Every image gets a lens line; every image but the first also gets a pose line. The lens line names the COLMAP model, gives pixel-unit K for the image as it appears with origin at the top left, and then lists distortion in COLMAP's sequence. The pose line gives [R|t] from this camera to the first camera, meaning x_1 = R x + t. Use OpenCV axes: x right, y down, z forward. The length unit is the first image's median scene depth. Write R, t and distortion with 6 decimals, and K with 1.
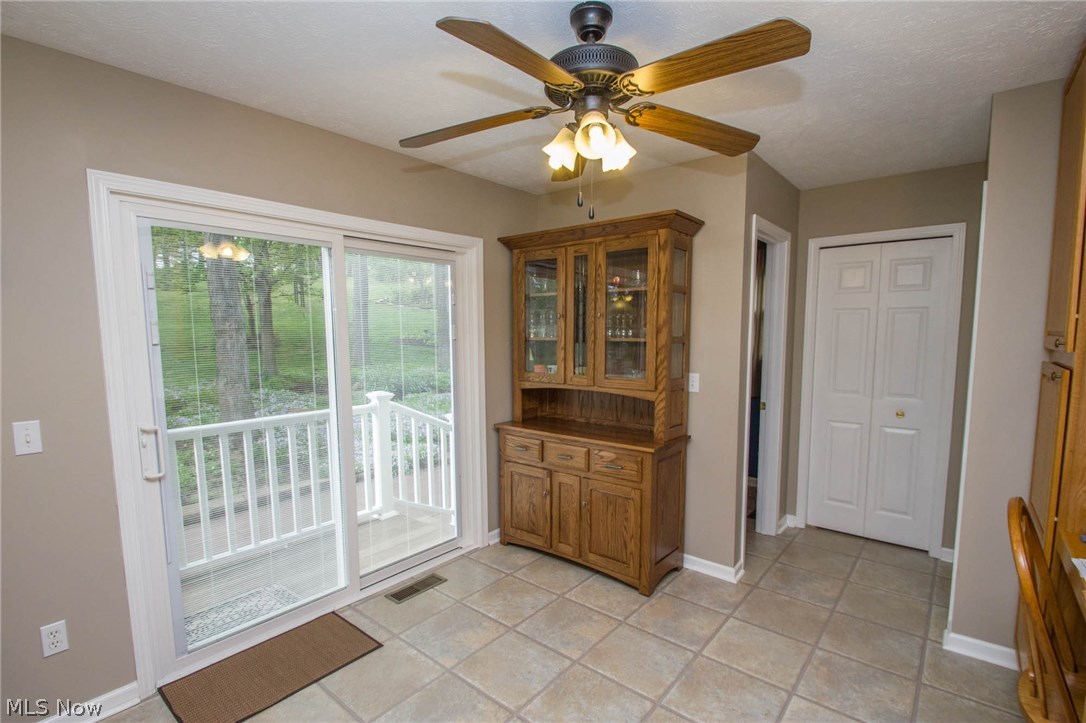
lens RADIAL K [[509.2, 0, 538.5], [0, 509.2, 362.2], [0, 0, 1]] dist [0.002398, -0.001020]
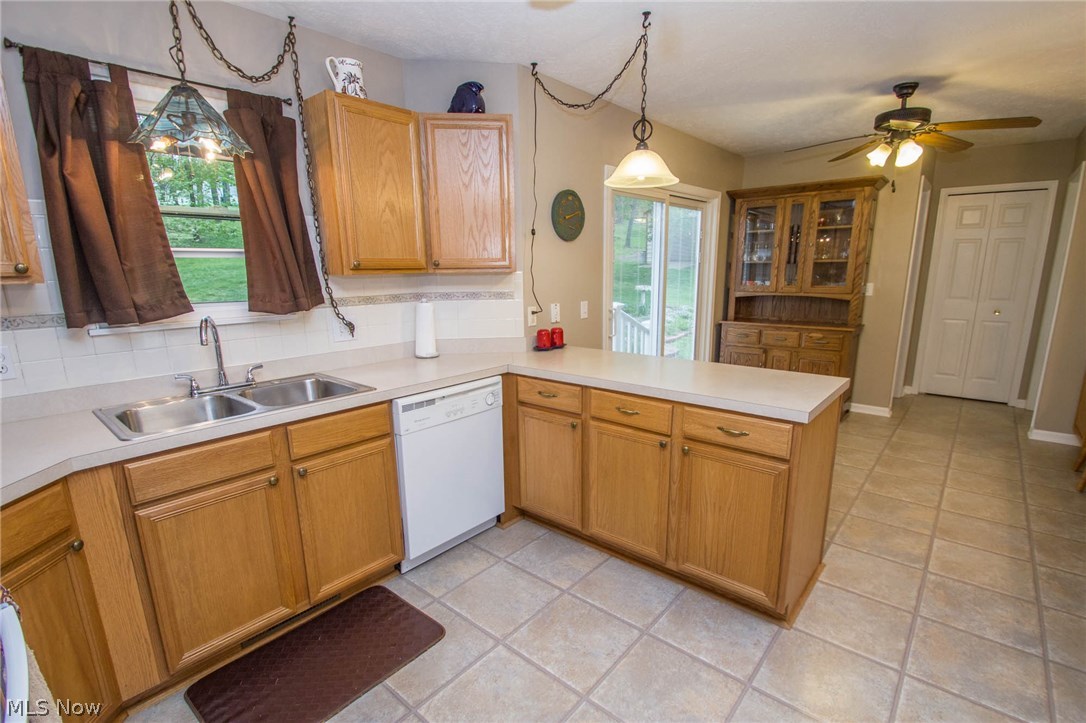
lens RADIAL K [[509.2, 0, 548.0], [0, 509.2, 361.2], [0, 0, 1]] dist [0.002398, -0.001020]
pose [[0.999973, -0.005128, -0.005247, -0.627197], [0.005736, 0.992367, 0.123187, 0.057372], [0.004575, -0.123214, 0.992370, -0.523806]]
